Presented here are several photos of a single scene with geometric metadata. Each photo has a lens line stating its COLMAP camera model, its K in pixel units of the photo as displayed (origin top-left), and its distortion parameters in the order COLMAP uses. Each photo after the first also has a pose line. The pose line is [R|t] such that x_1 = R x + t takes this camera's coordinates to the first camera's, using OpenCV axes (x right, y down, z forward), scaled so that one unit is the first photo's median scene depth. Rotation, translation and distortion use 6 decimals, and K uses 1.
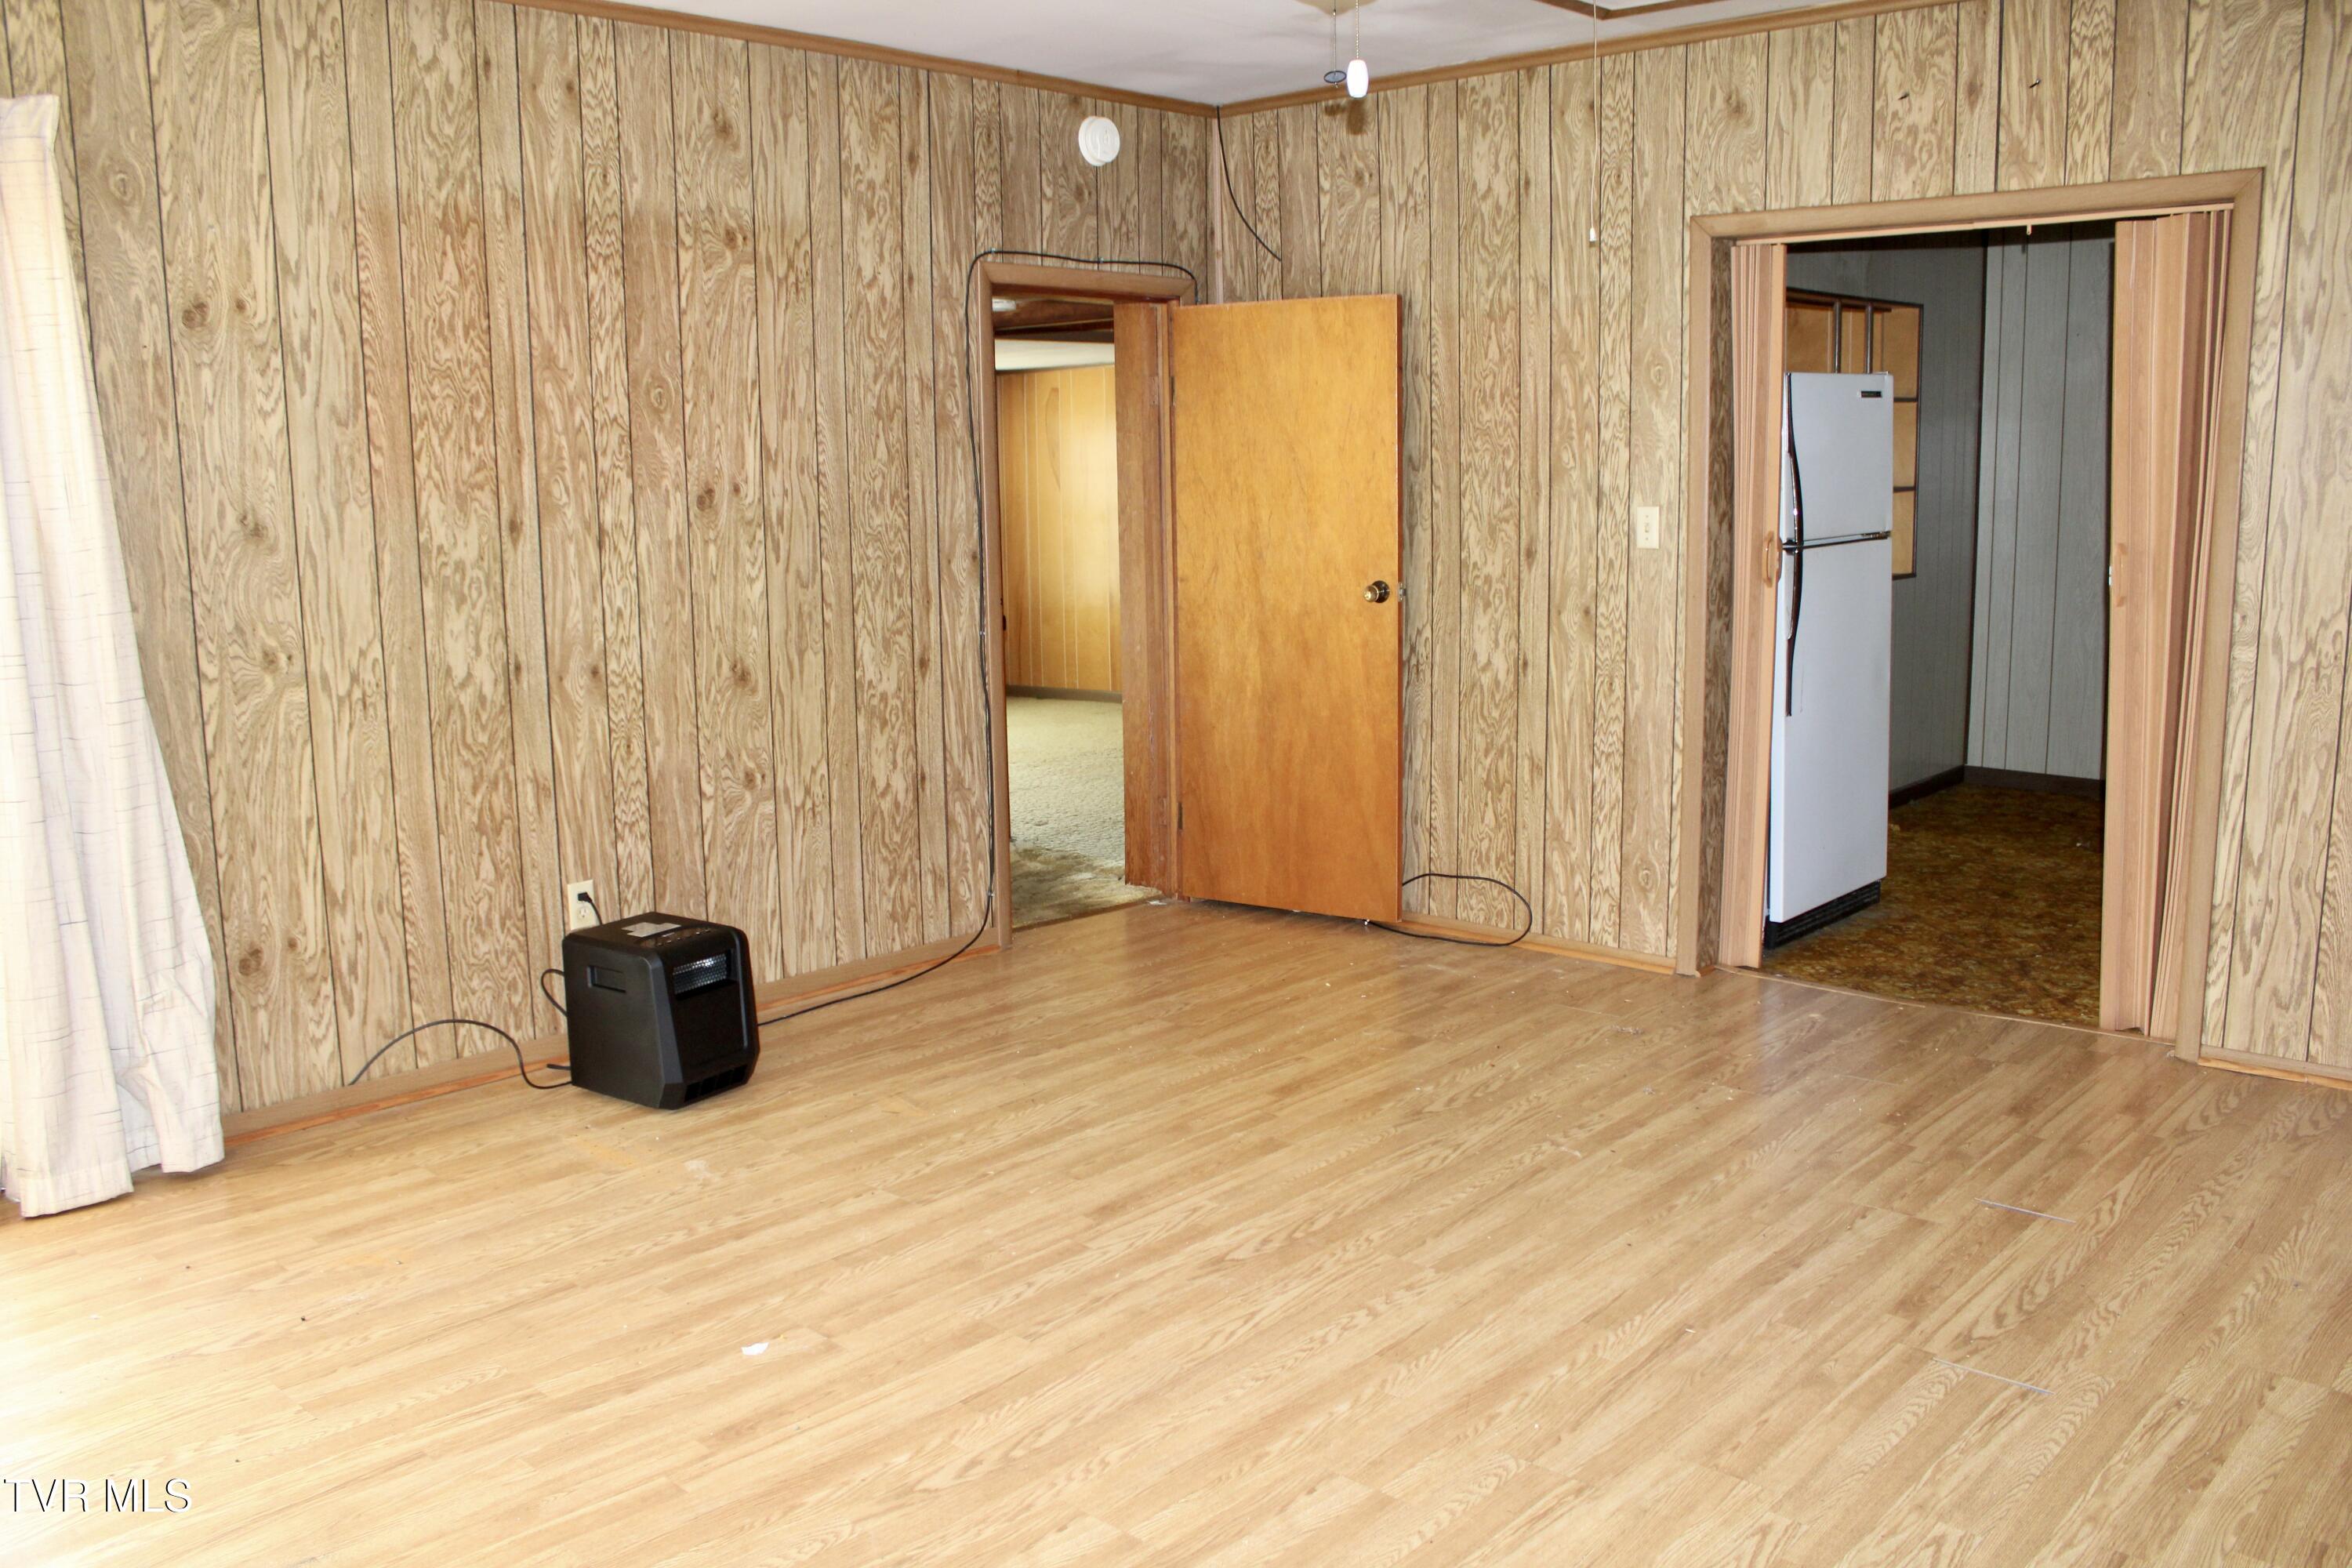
lens RADIAL K [[1971.8, 0, 1170.4], [0, 1971.8, 800.1], [0, 0, 1]] dist [-0.152557, 0.134588]
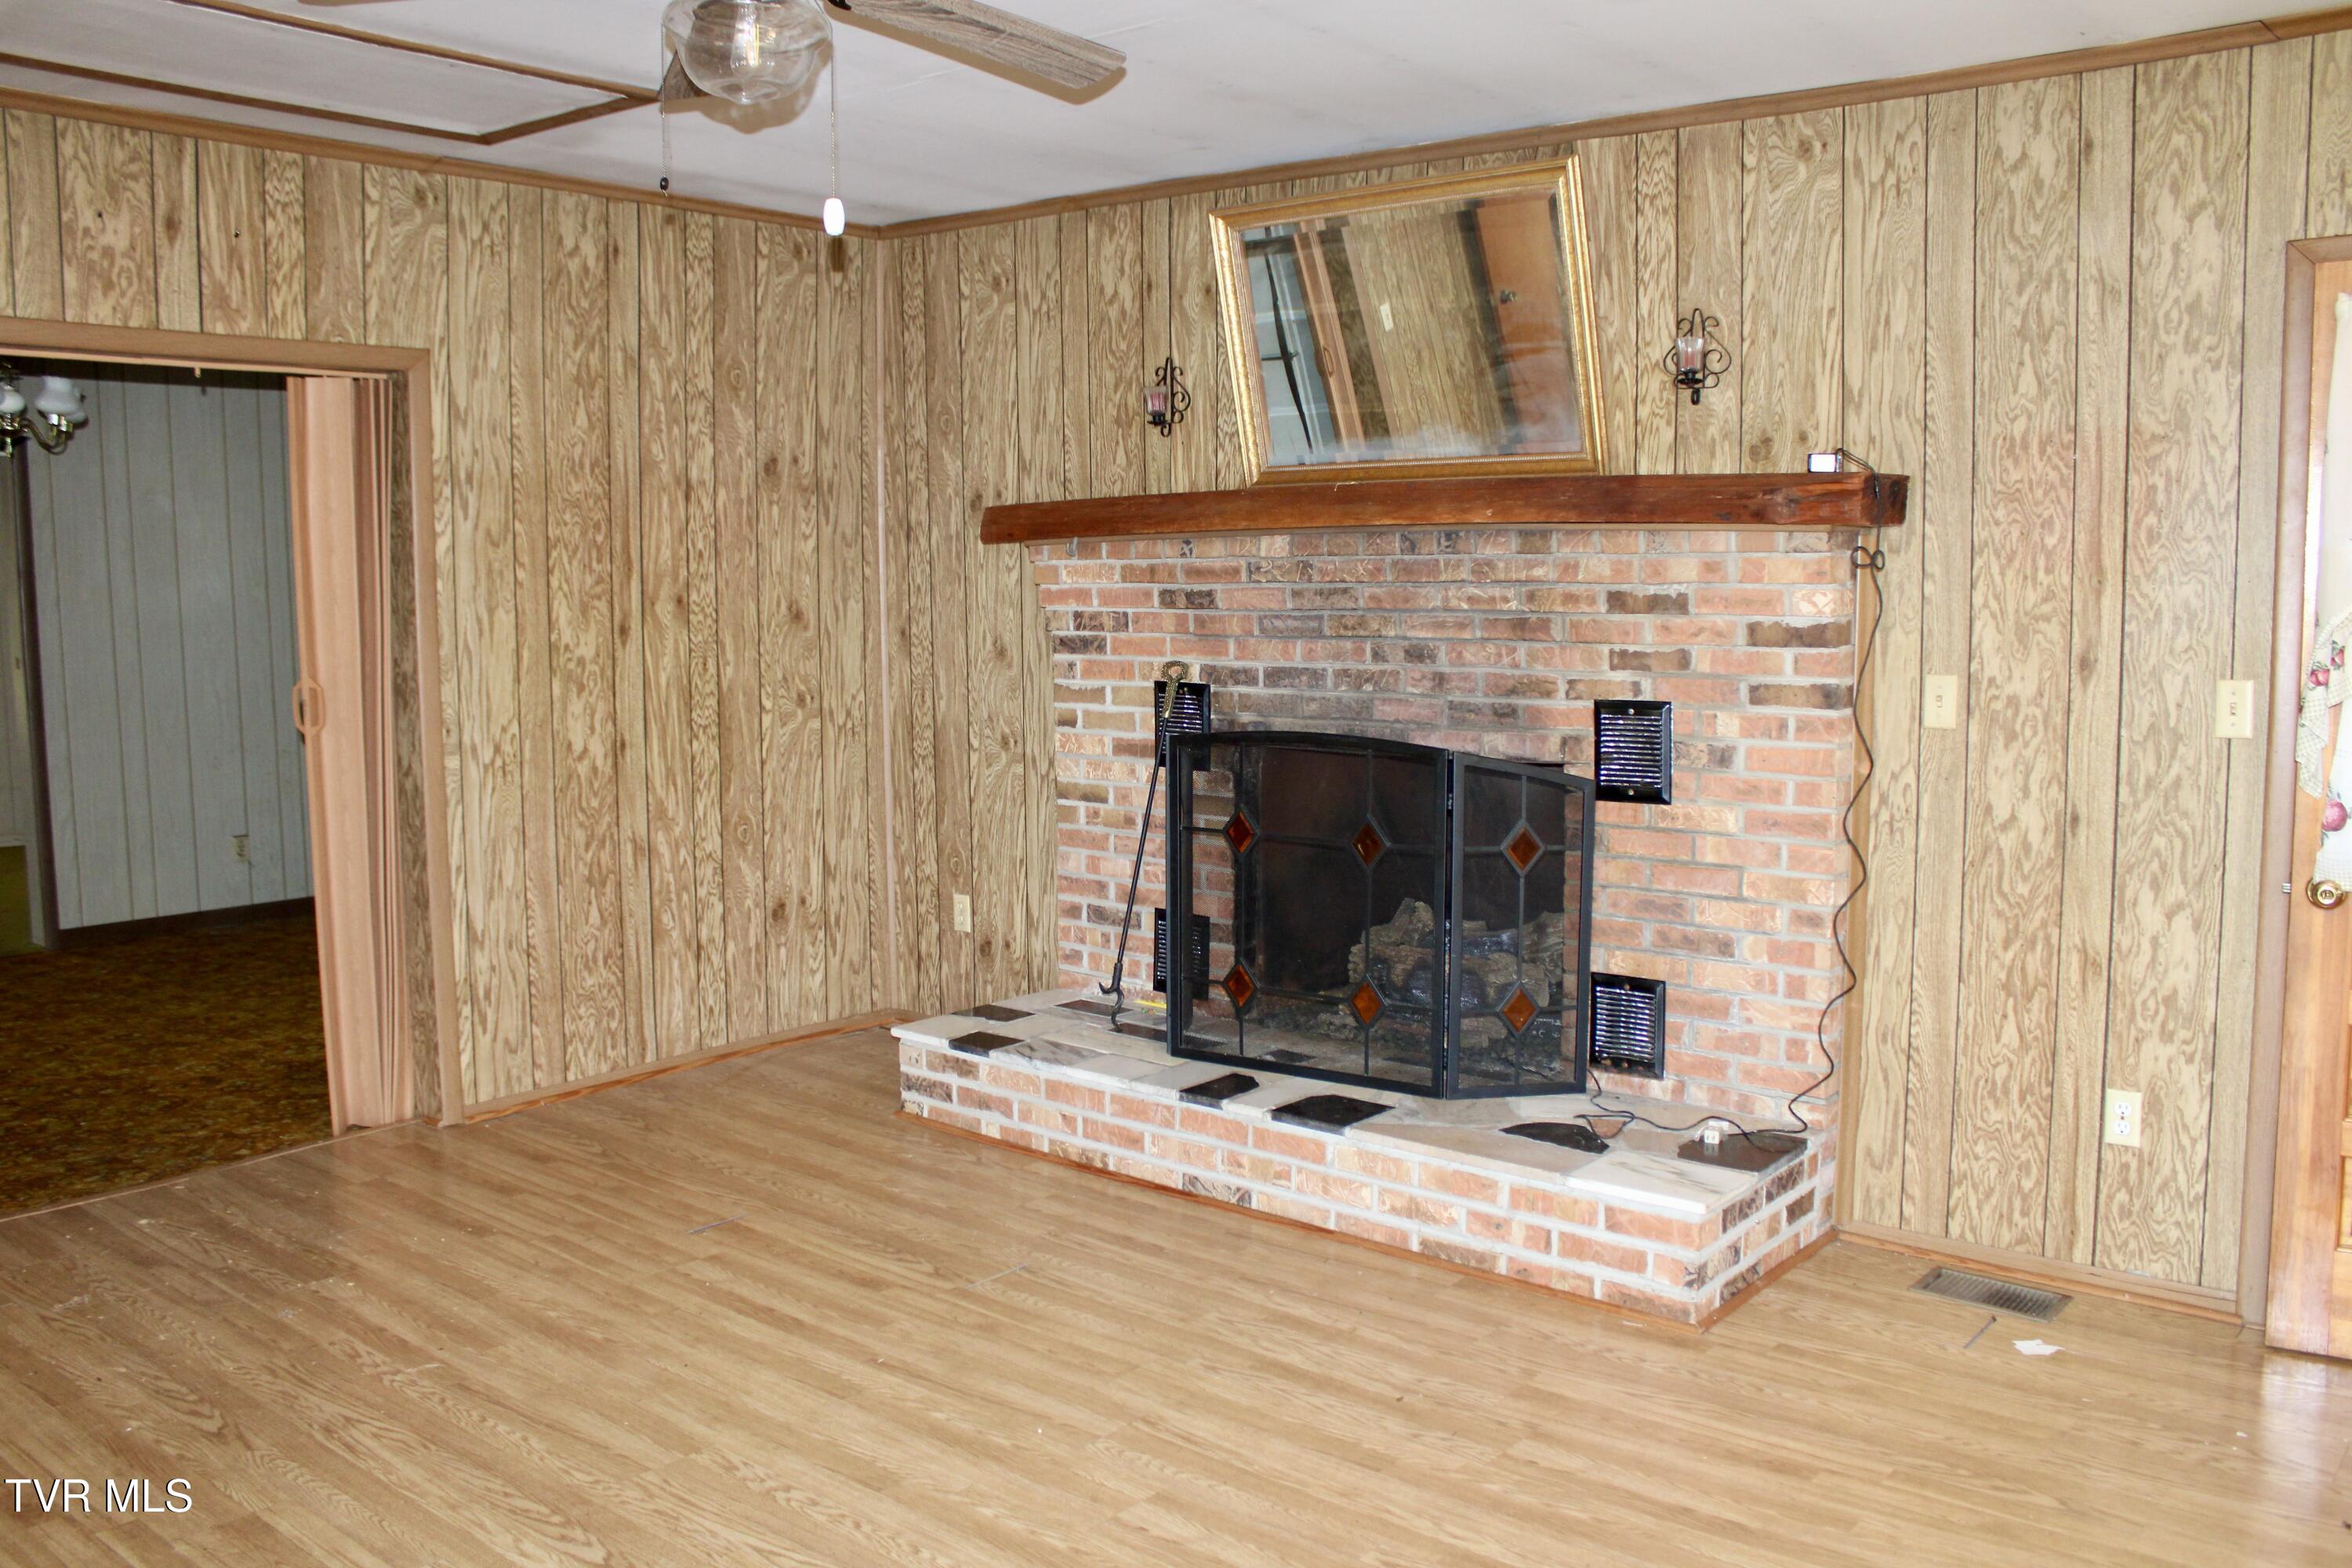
lens RADIAL K [[1971.8, 0, 1172.3], [0, 1971.8, 778.5], [0, 0, 1]] dist [-0.152557, 0.134588]
pose [[-0.052884, -0.088361, 0.994684, -0.638994], [0.178586, 0.979183, 0.096479, -0.103980], [-0.982502, 0.182739, -0.036003, 0.622001]]
